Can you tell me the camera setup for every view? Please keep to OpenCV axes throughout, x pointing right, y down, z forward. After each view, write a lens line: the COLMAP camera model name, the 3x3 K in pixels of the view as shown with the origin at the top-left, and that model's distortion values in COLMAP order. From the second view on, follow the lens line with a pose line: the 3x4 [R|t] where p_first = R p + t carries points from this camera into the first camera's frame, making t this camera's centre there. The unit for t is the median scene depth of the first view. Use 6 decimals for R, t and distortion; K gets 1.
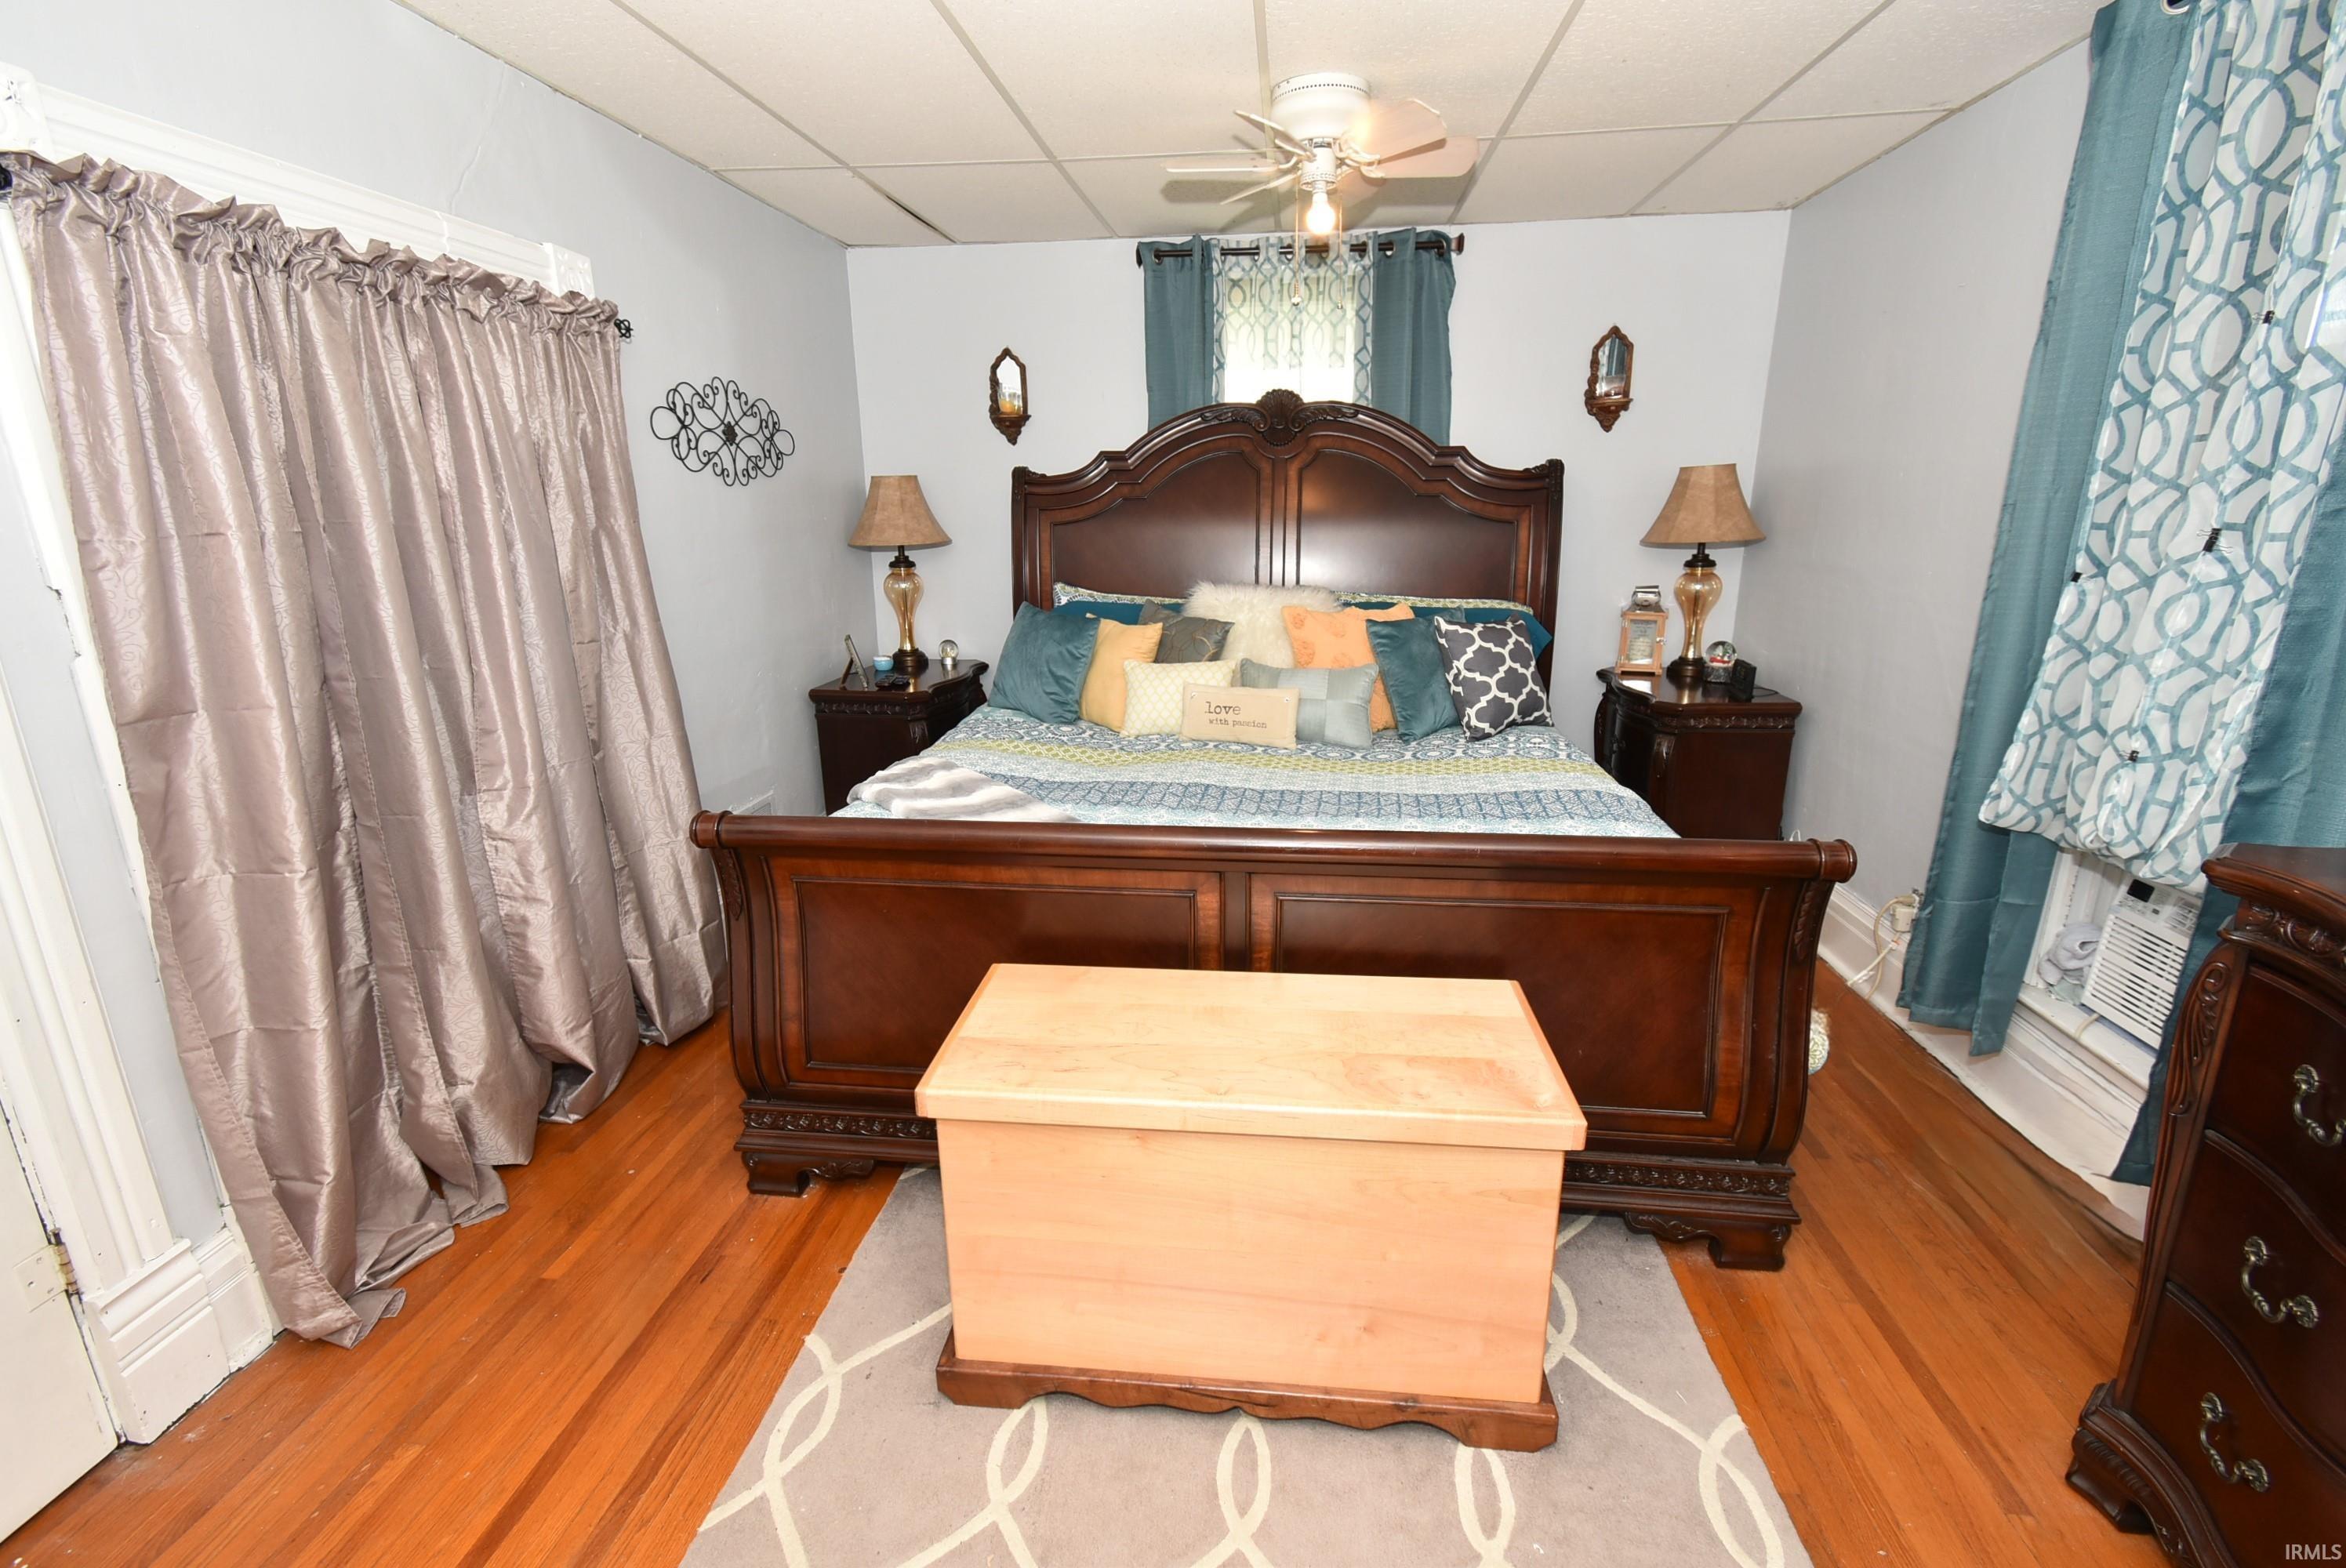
lens RADIAL K [[1036.3, 0, 1176.9], [0, 1036.3, 783.5], [0, 0, 1]] dist [0.007427, -0.002641]
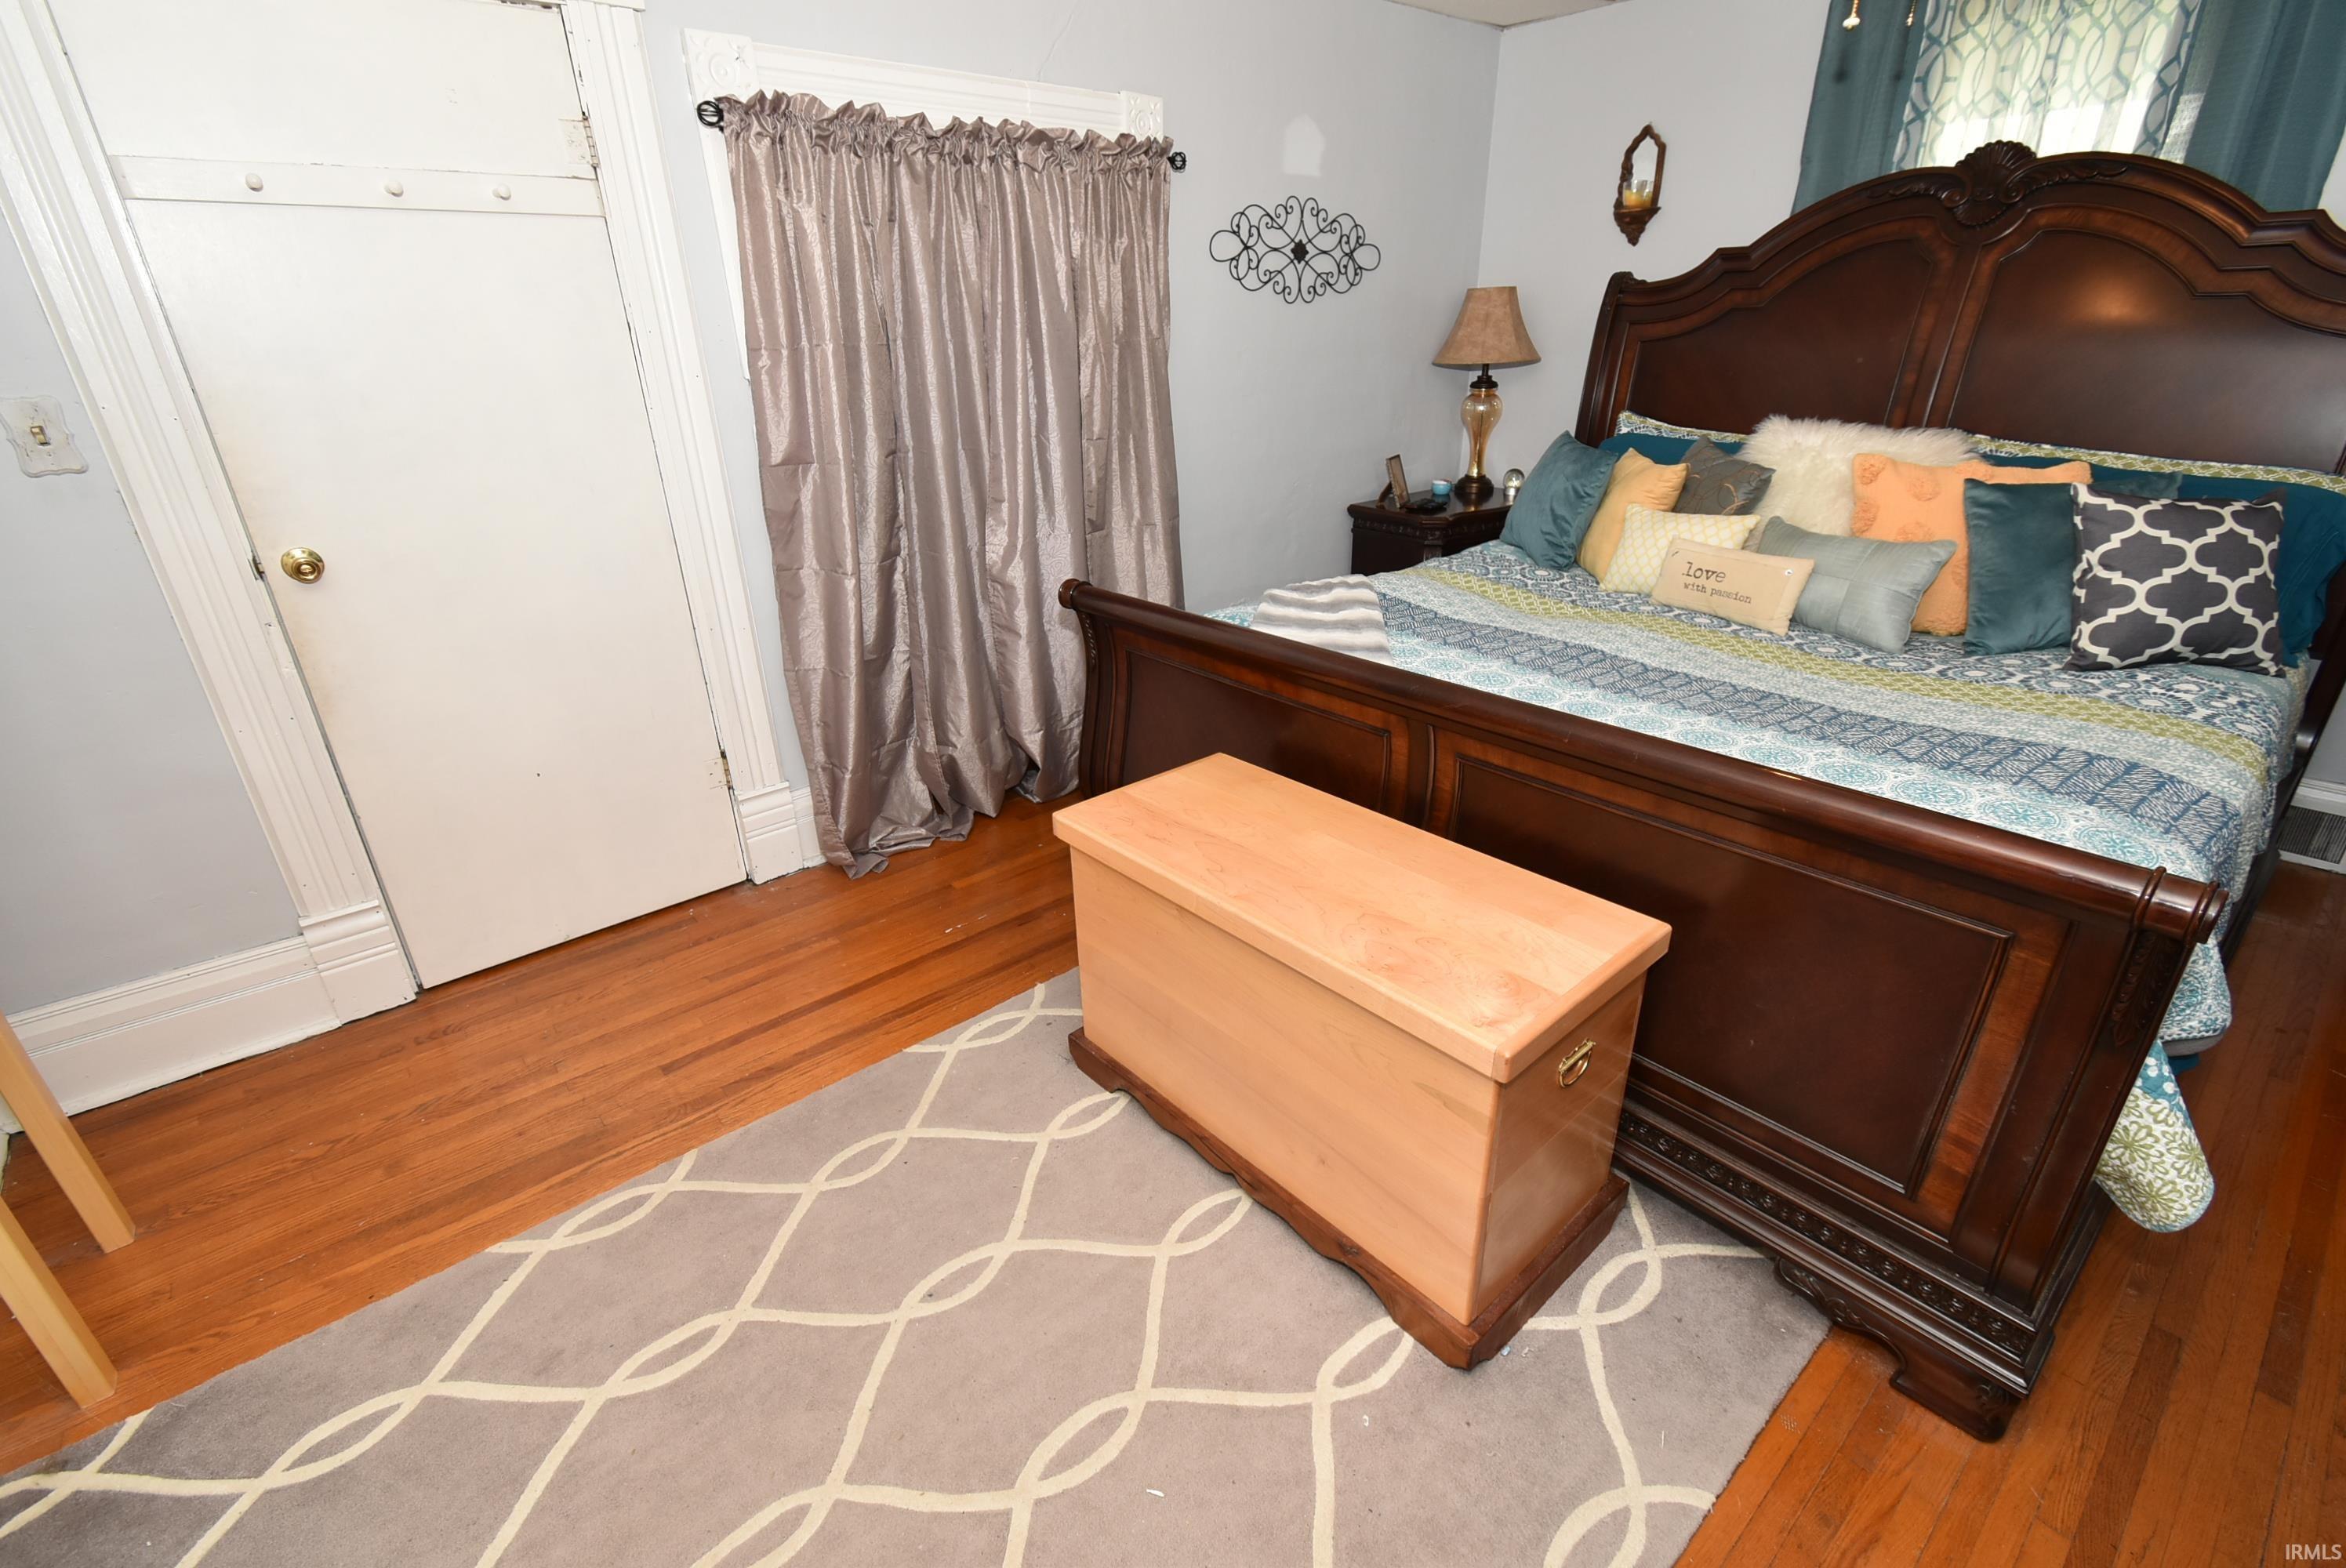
lens RADIAL K [[1036.3, 0, 1170.8], [0, 1036.3, 786.9], [0, 0, 1]] dist [0.007427, -0.002641]
pose [[0.734192, 0.270674, -0.622654, 0.298516], [-0.168275, 0.961025, 0.219349, -0.016988], [0.657758, -0.056267, 0.751125, 0.071798]]
